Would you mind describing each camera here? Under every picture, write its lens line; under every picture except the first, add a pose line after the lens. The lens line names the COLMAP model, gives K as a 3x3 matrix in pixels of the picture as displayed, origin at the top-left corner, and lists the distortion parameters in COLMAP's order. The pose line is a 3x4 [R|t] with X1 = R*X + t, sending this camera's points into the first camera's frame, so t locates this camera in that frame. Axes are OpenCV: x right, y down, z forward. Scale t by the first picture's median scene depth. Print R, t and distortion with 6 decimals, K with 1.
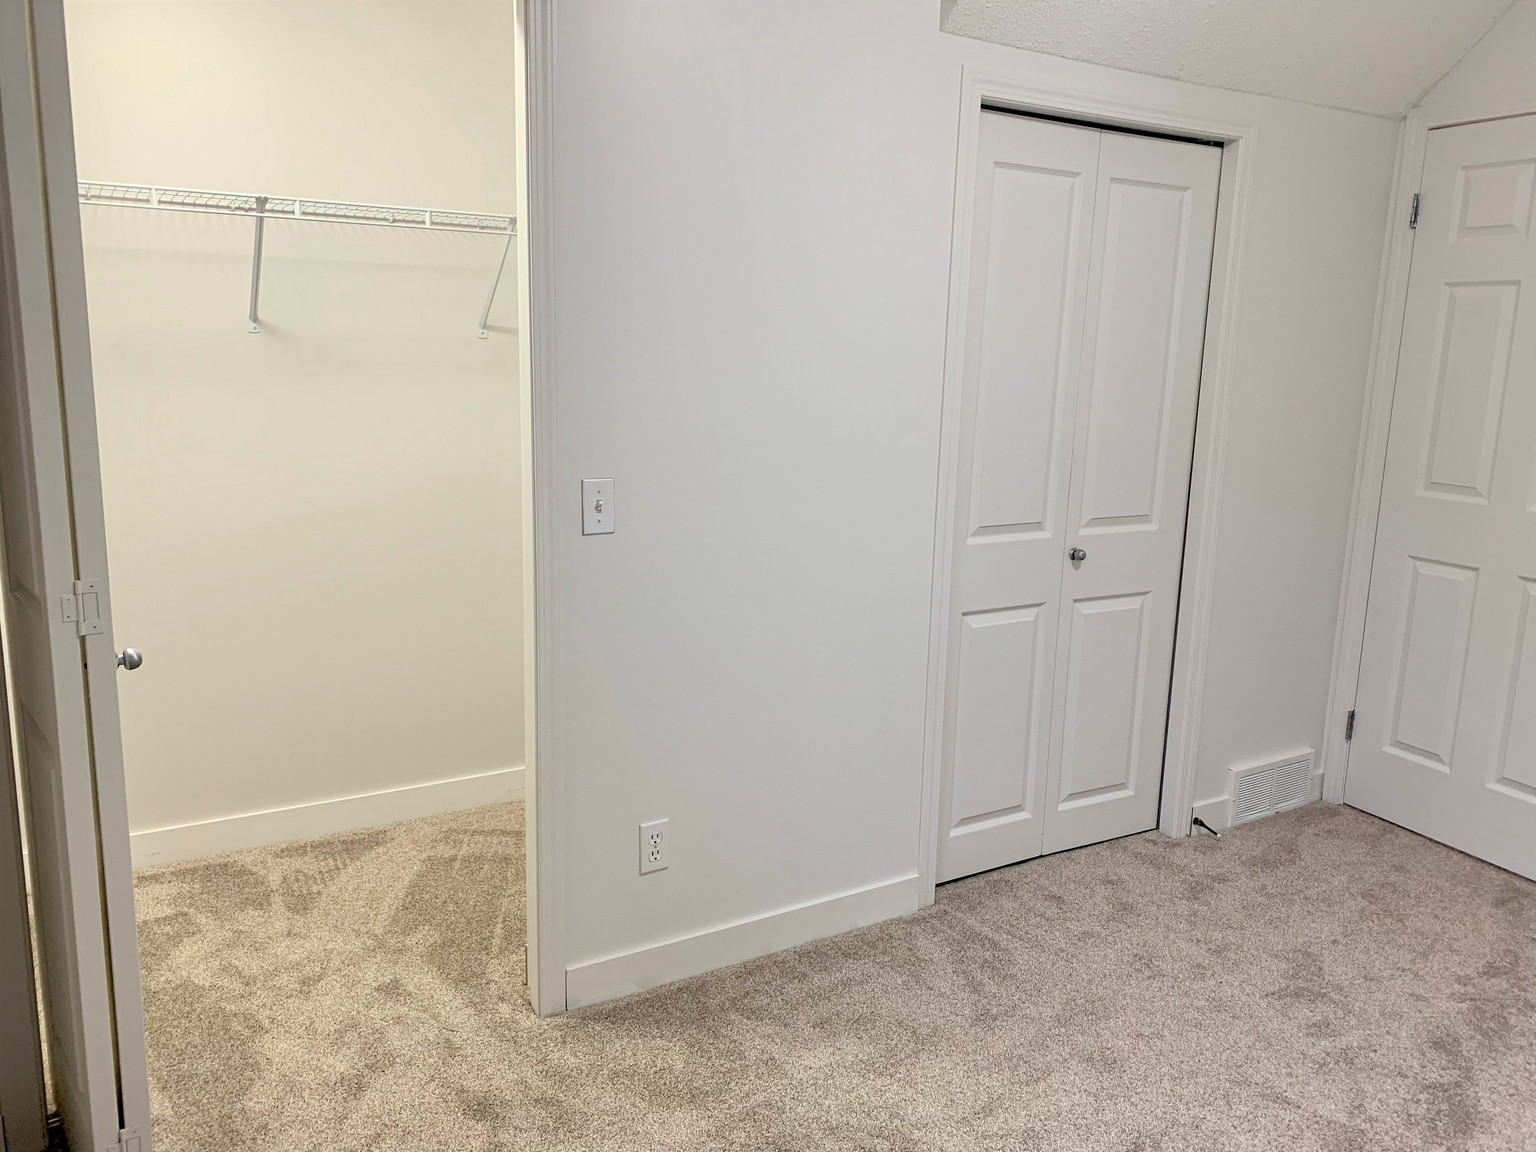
lens RADIAL K [[1145.2, 0, 762.9], [0, 1145.2, 567.1], [0, 0, 1]] dist [0.005312, -0.010091]
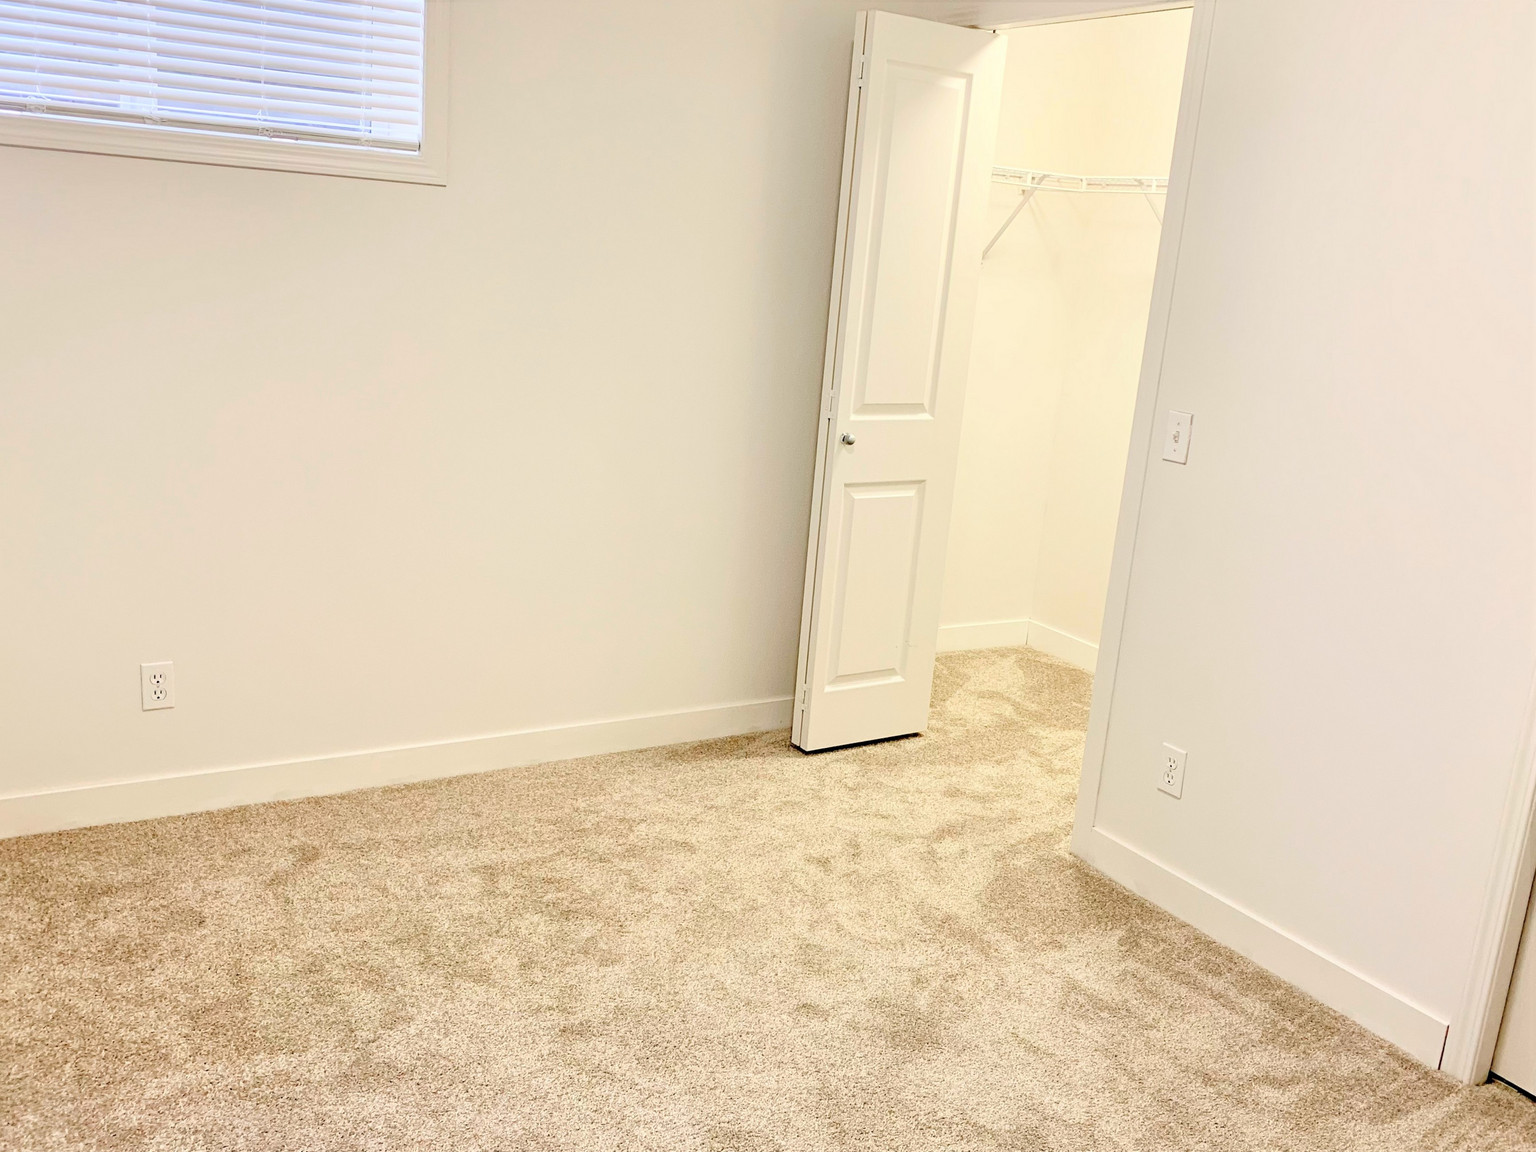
lens RADIAL K [[1370.5, 0, 766.4], [0, 1370.5, 576.1], [0, 0, 1]] dist [0.004368, -0.000449]
pose [[0.017175, 0.225763, -0.974031, 1.109007], [-0.257375, 0.942345, 0.213880, -0.101037], [0.966159, 0.247018, 0.074290, 0.505969]]
